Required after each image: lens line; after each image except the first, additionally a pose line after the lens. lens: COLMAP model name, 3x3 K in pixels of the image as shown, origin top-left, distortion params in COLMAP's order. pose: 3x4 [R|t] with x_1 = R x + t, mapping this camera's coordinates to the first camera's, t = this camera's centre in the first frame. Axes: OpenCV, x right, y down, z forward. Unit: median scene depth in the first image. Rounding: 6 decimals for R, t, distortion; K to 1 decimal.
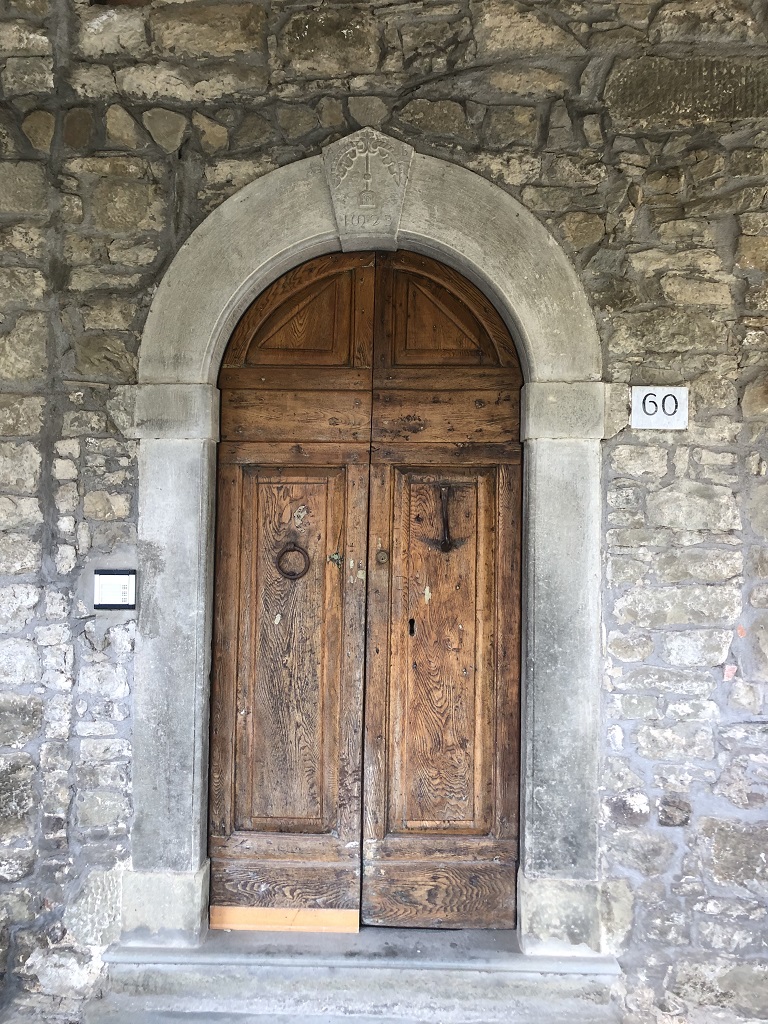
lens RADIAL K [[839.9, 0, 383.2], [0, 839.9, 516.3], [0, 0, 1]] dist [0.018045, -0.006244]
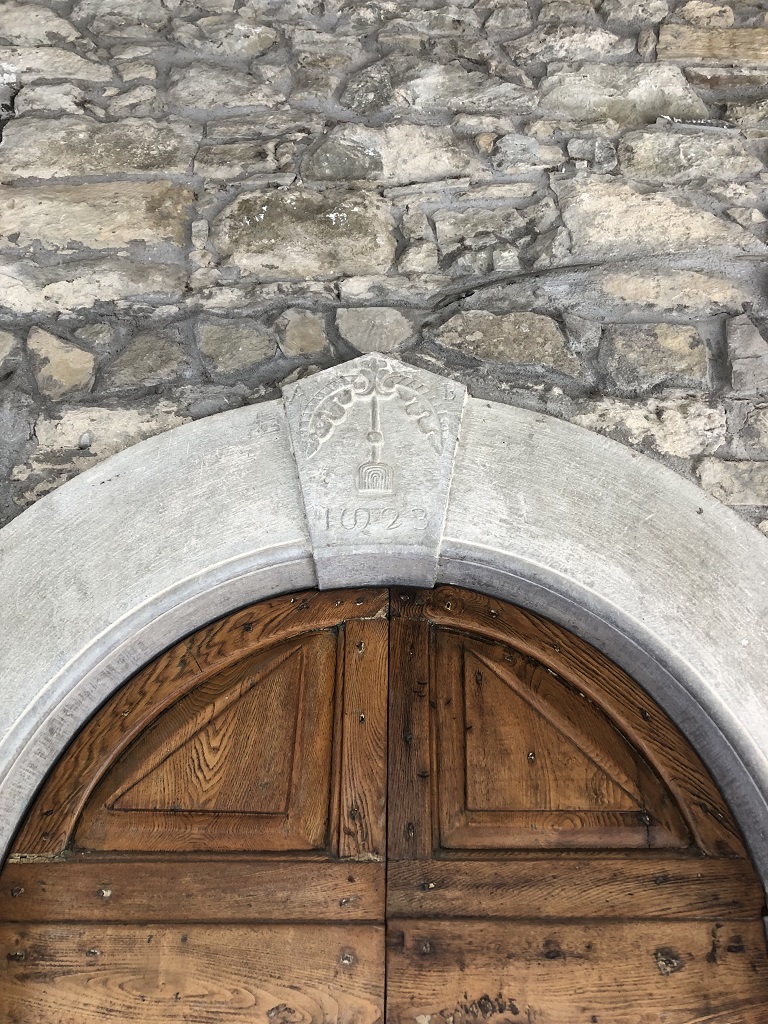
lens RADIAL K [[839.9, 0, 383.3], [0, 839.9, 514.6], [0, 0, 1]] dist [0.018045, -0.006244]
pose [[0.999488, 0.005682, 0.031494, -0.028252], [0.008422, 0.902714, -0.430158, -0.156936], [-0.030874, 0.430203, 0.902204, 0.583430]]
